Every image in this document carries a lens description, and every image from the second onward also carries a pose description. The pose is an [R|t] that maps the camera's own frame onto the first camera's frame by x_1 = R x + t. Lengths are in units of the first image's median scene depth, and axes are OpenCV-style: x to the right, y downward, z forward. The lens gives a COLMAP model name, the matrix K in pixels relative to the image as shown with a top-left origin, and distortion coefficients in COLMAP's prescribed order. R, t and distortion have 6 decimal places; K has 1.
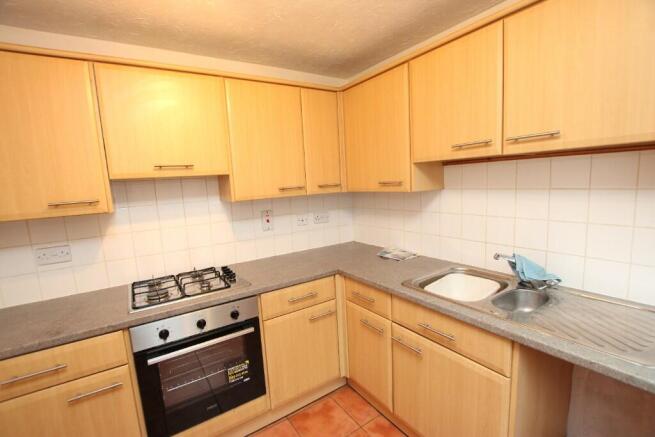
lens RADIAL K [[302.6, 0, 324.6], [0, 302.6, 220.8], [0, 0, 1]] dist [-0.026555, -0.000255]
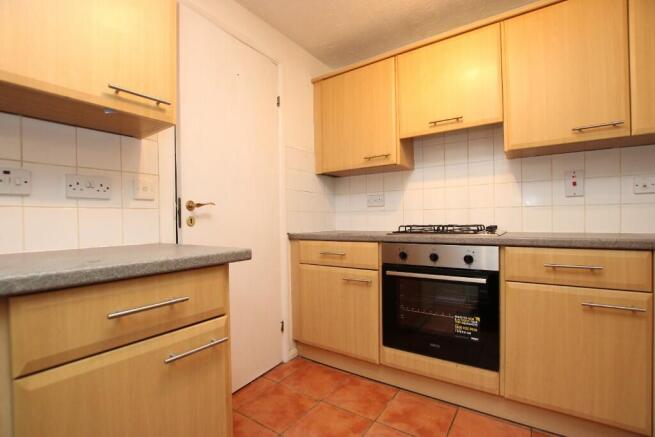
lens RADIAL K [[302.6, 0, 324.6], [0, 302.6, 220.8], [0, 0, 1]] dist [-0.026555, -0.000255]
pose [[0.374081, 0.057072, -0.925638, 0.357825], [-0.132298, 0.991180, 0.007647, 0.222965], [0.917911, 0.119600, 0.378332, 0.201886]]
